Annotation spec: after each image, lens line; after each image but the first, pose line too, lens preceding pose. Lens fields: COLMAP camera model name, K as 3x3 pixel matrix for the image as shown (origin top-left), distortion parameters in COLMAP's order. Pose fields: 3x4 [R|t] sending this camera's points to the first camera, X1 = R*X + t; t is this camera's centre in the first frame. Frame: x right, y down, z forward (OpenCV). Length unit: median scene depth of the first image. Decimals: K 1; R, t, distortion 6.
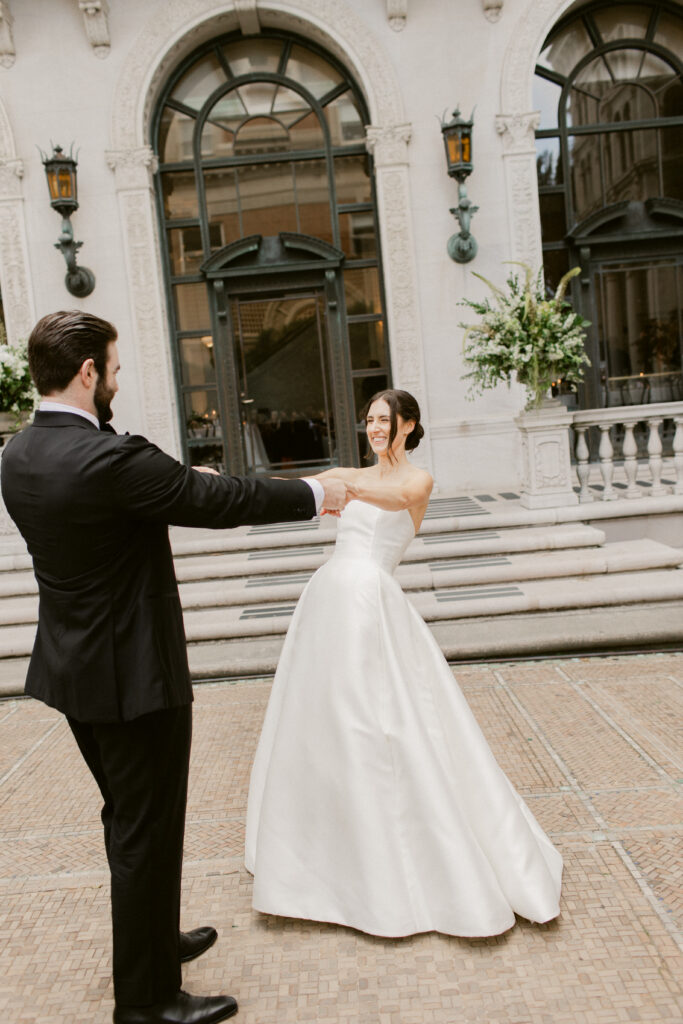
lens RADIAL K [[959.1, 0, 341.5], [0, 959.1, 512.0], [0, 0, 1]] dist [0.009312, -0.008997]
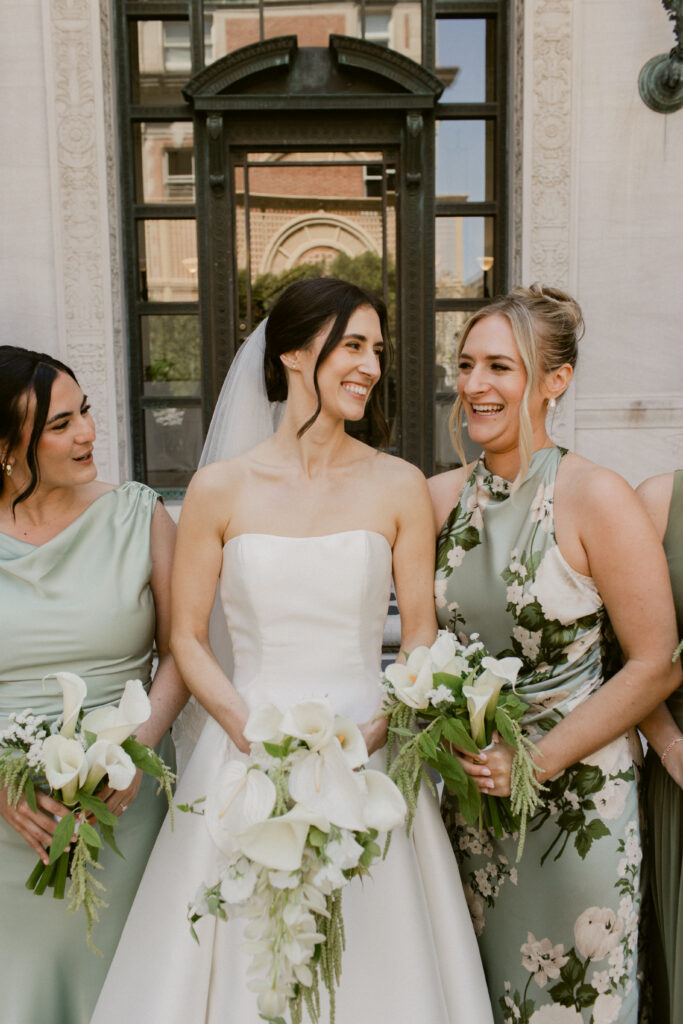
lens RADIAL K [[959.1, 0, 341.5], [0, 959.1, 512.0], [0, 0, 1]] dist [0.009312, -0.008997]
pose [[0.997017, 0.071282, 0.029588, -0.055468], [-0.072136, 0.996977, 0.028865, -0.033337], [-0.027441, -0.030913, 0.999145, 0.436659]]
